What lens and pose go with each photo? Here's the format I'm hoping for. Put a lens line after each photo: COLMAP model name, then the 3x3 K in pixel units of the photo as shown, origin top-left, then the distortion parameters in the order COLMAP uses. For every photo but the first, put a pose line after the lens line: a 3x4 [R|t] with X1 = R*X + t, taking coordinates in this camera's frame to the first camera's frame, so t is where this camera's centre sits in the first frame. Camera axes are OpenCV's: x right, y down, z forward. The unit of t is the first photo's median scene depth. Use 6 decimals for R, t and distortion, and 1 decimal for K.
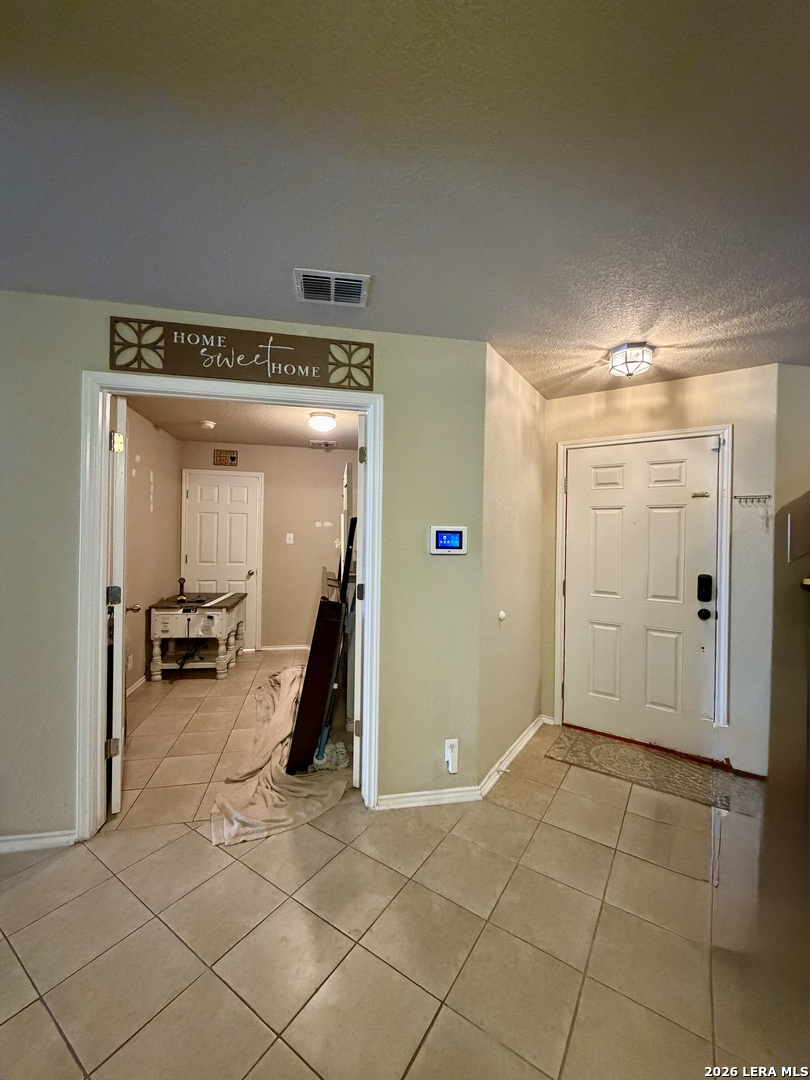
lens RADIAL K [[430.2, 0, 410.5], [0, 430.2, 539.8], [0, 0, 1]] dist [-0.000114, 0.000509]
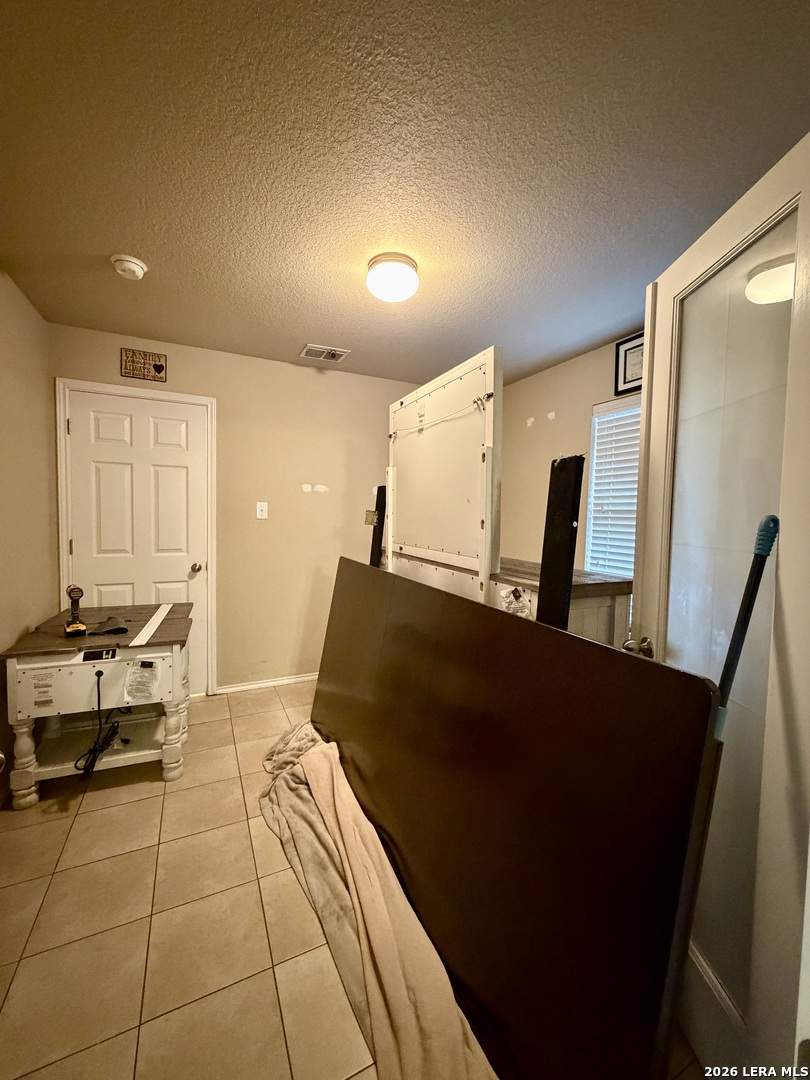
lens RADIAL K [[430.2, 0, 409.8], [0, 430.2, 537.1], [0, 0, 1]] dist [-0.000114, 0.000509]
pose [[0.968940, -0.013779, 0.246911, -0.289260], [0.001437, 0.998743, 0.050097, 0.006252], [-0.247291, -0.048186, 0.967742, 0.442766]]
